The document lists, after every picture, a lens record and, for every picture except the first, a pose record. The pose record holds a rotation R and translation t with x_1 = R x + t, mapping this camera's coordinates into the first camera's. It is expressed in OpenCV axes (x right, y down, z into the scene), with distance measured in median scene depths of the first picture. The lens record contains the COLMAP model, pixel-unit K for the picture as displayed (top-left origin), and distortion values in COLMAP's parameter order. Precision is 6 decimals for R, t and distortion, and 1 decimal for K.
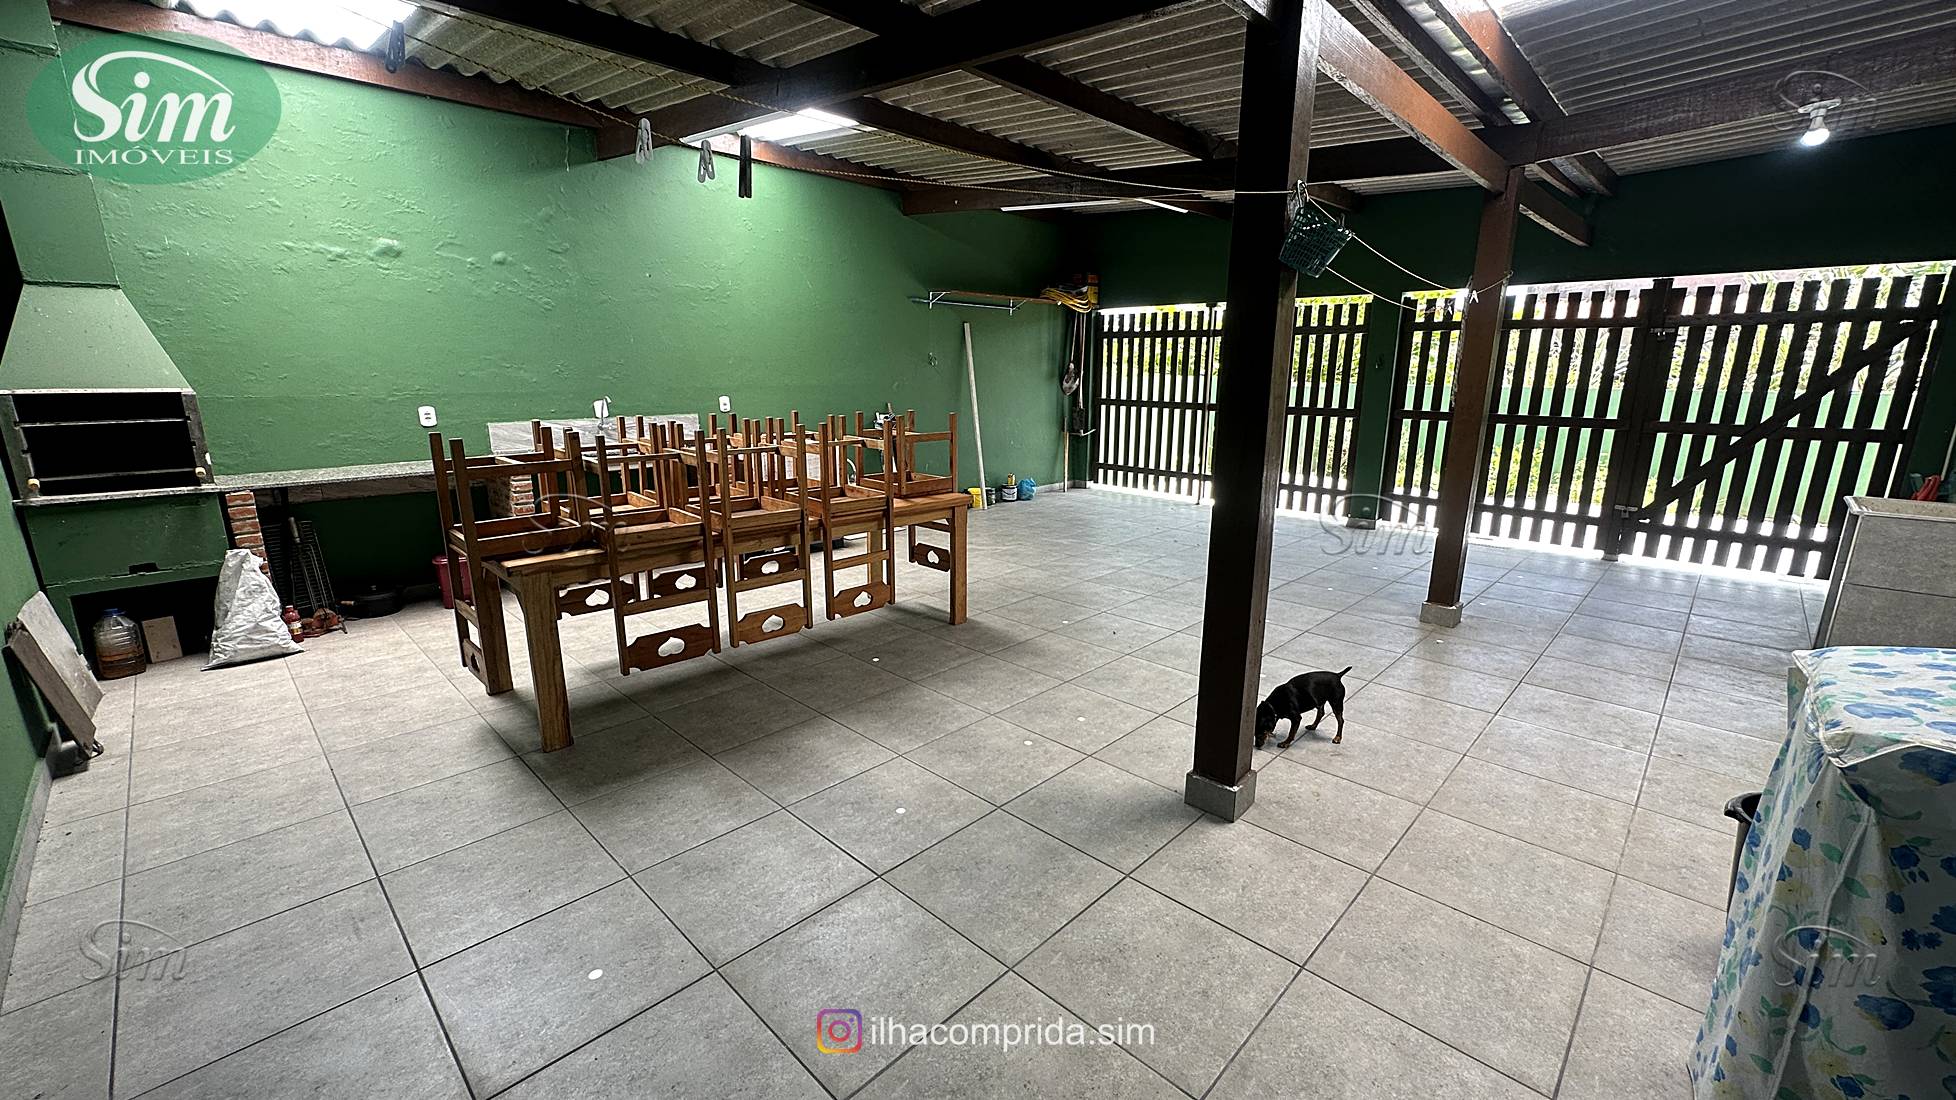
lens RADIAL K [[781.6, 0, 975.1], [0, 781.6, 551.1], [0, 0, 1]] dist [-0.001839, -0.000170]
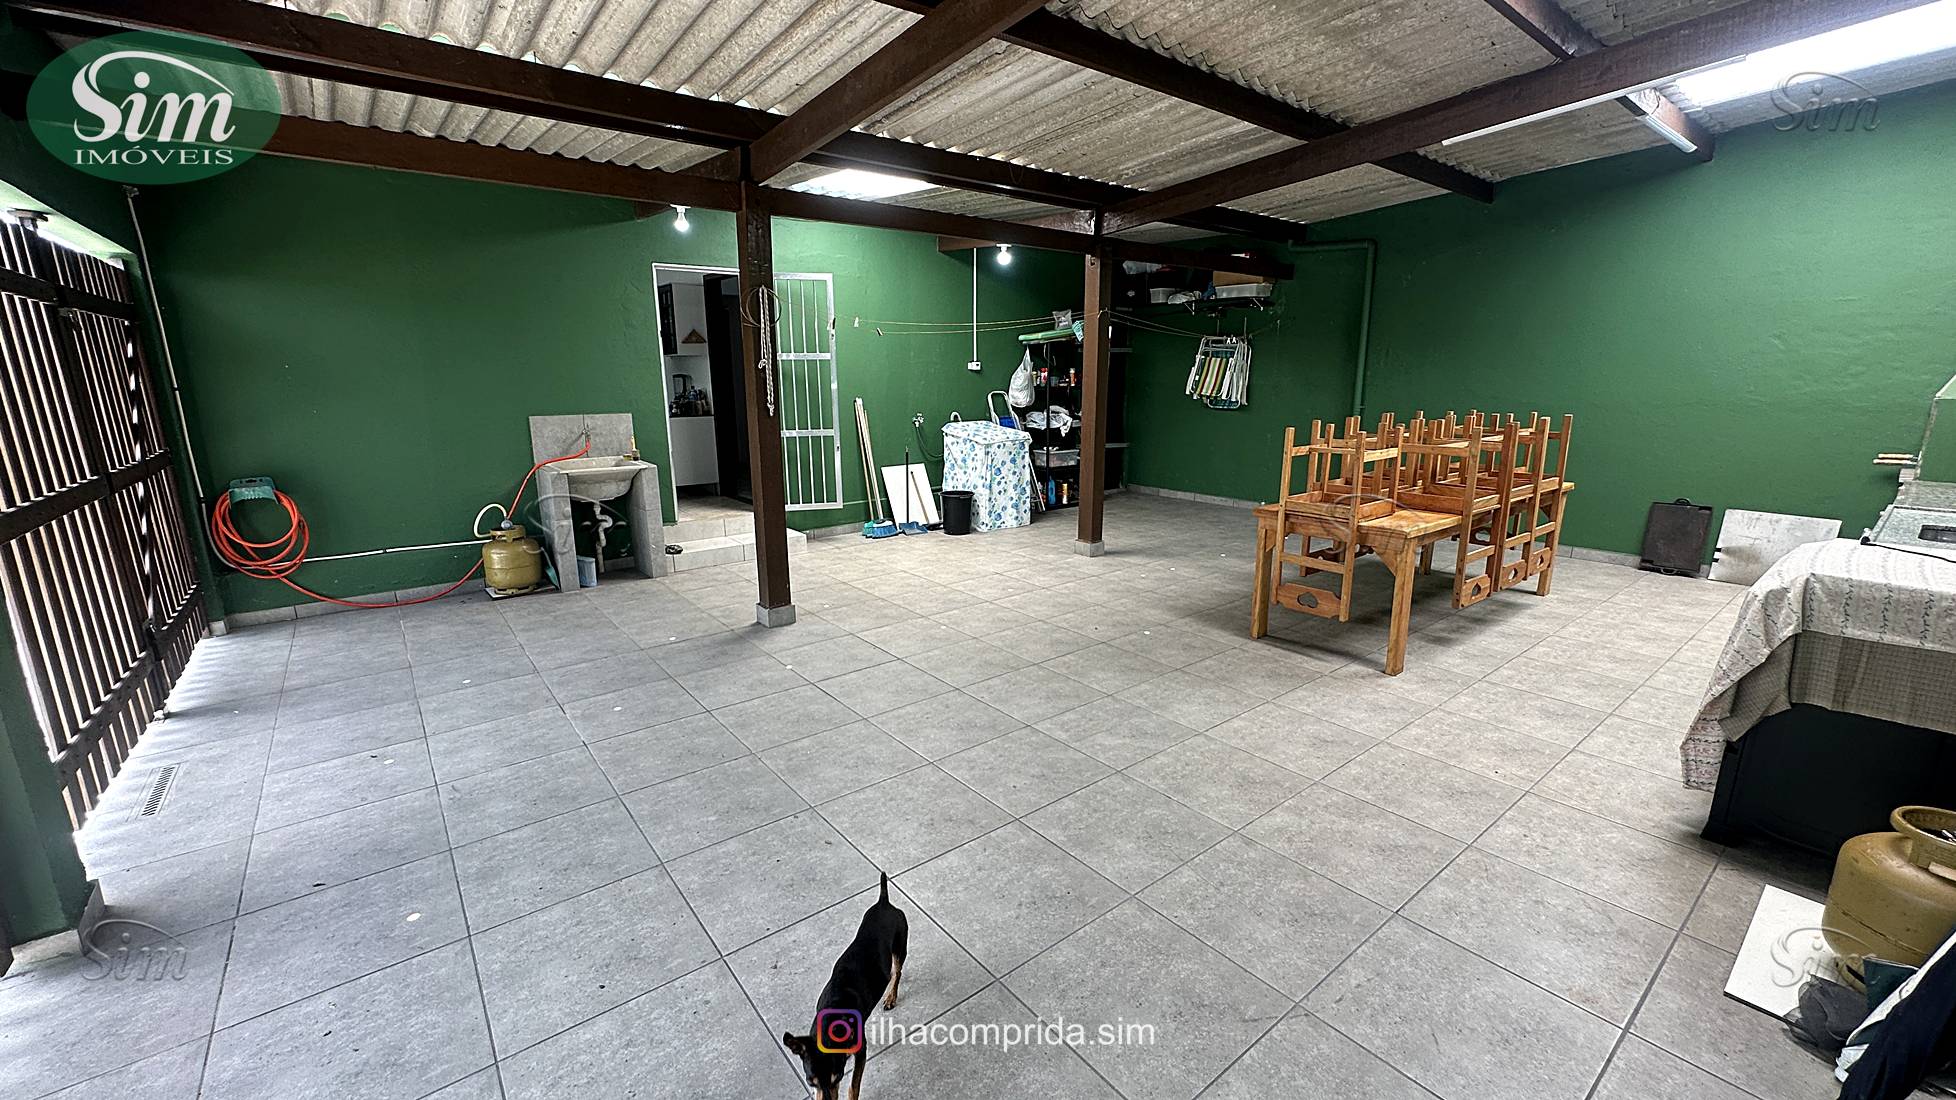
lens RADIAL K [[781.6, 0, 975.1], [0, 781.6, 551.1], [0, 0, 1]] dist [-0.001839, -0.000170]
pose [[-0.991928, -0.028376, 0.123585, 0.233758], [0.029896, 0.894826, 0.445413, -0.494797], [-0.123226, 0.445512, -0.886755, 2.043525]]
